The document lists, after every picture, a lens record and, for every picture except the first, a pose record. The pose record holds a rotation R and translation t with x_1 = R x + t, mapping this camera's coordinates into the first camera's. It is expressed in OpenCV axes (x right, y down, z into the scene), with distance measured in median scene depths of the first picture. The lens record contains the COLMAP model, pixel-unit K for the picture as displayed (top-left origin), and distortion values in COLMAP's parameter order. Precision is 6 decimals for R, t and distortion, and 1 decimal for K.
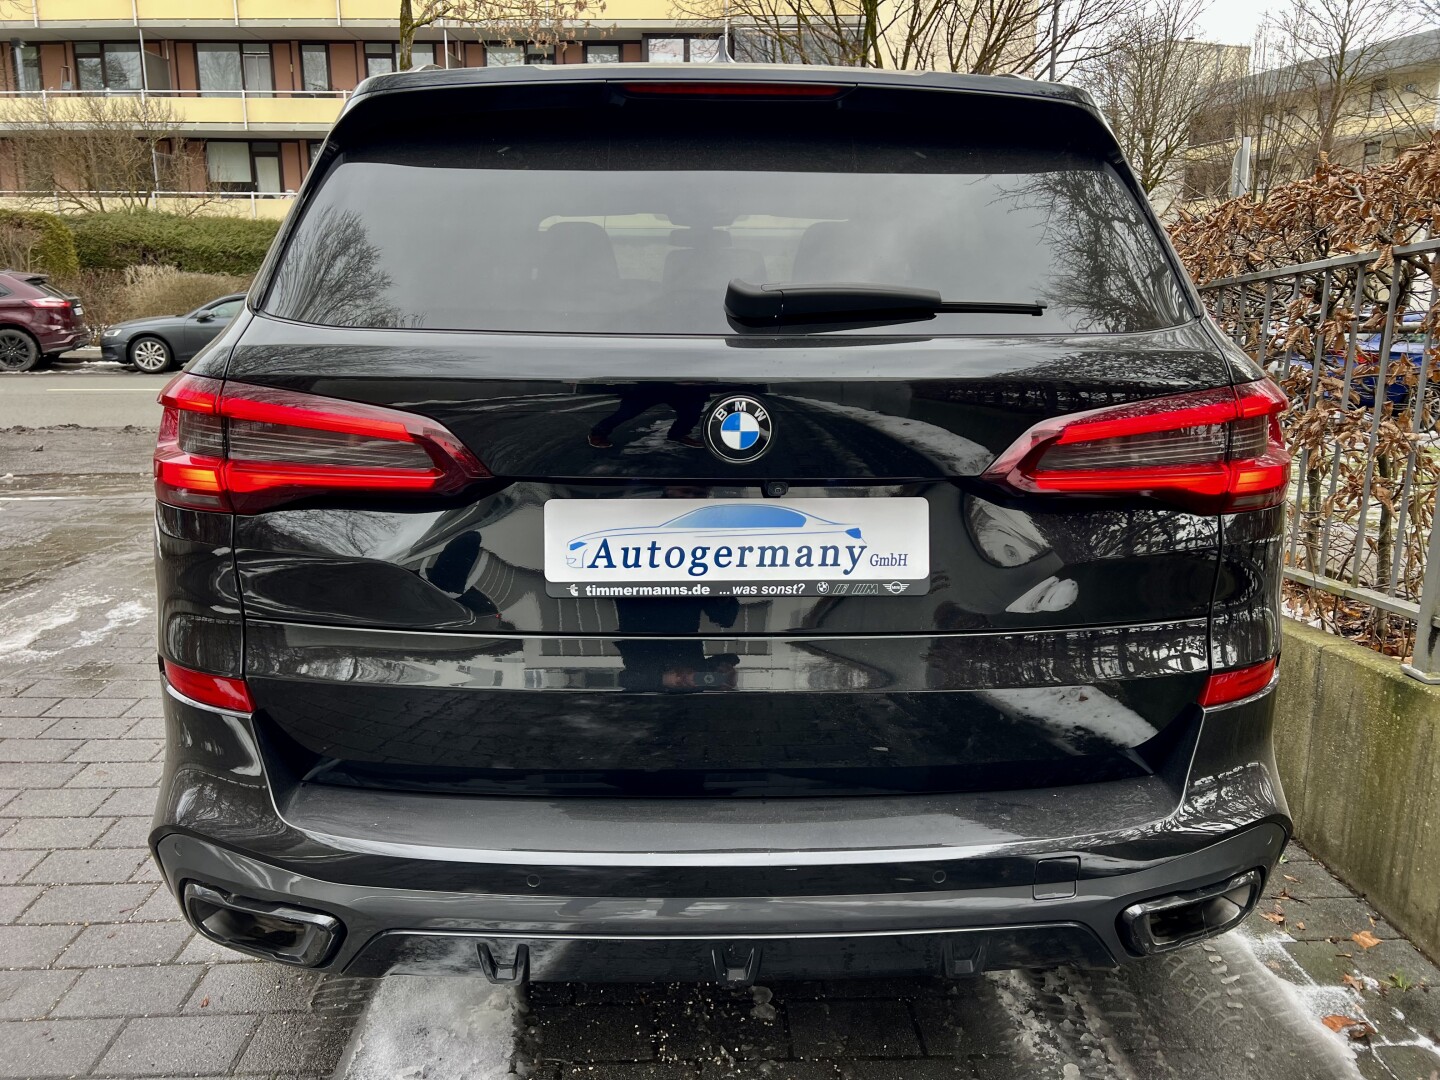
lens RADIAL K [[1076.1, 0, 724.5], [0, 1076.1, 542.8], [0, 0, 1]] dist [0.057671, -0.067420]
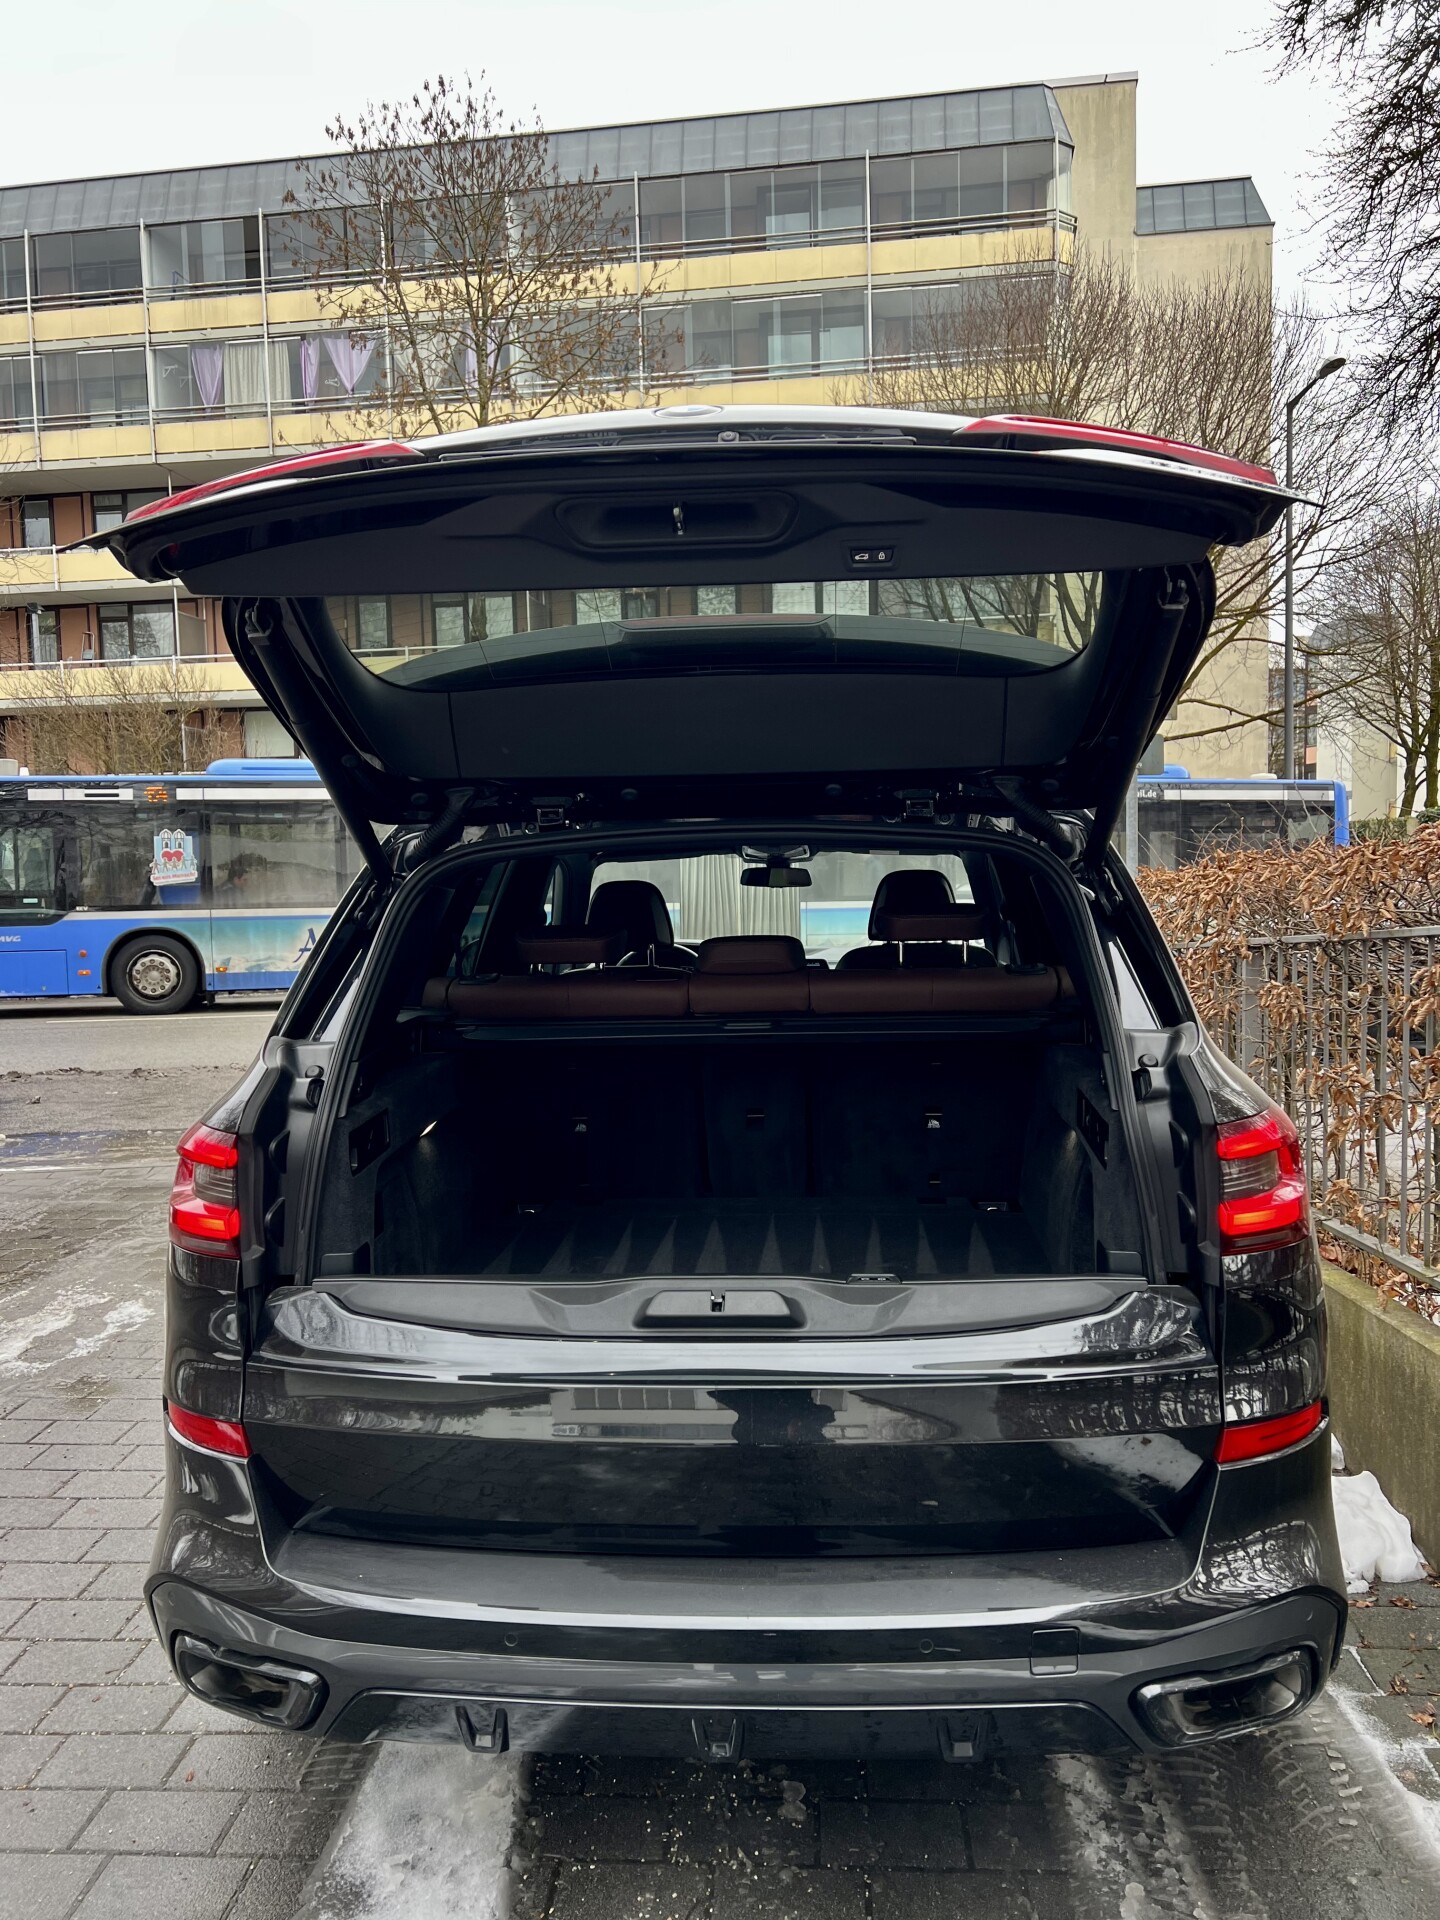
lens RADIAL K [[1434.8, 0, 732.3], [0, 1434.8, 966.1], [0, 0, 1]] dist [0.057671, -0.067420]
pose [[0.994043, -0.024085, -0.106296, 0.128906], [0.007796, 0.988492, -0.151070, -0.068163], [0.108712, 0.149342, 0.982791, -0.265293]]
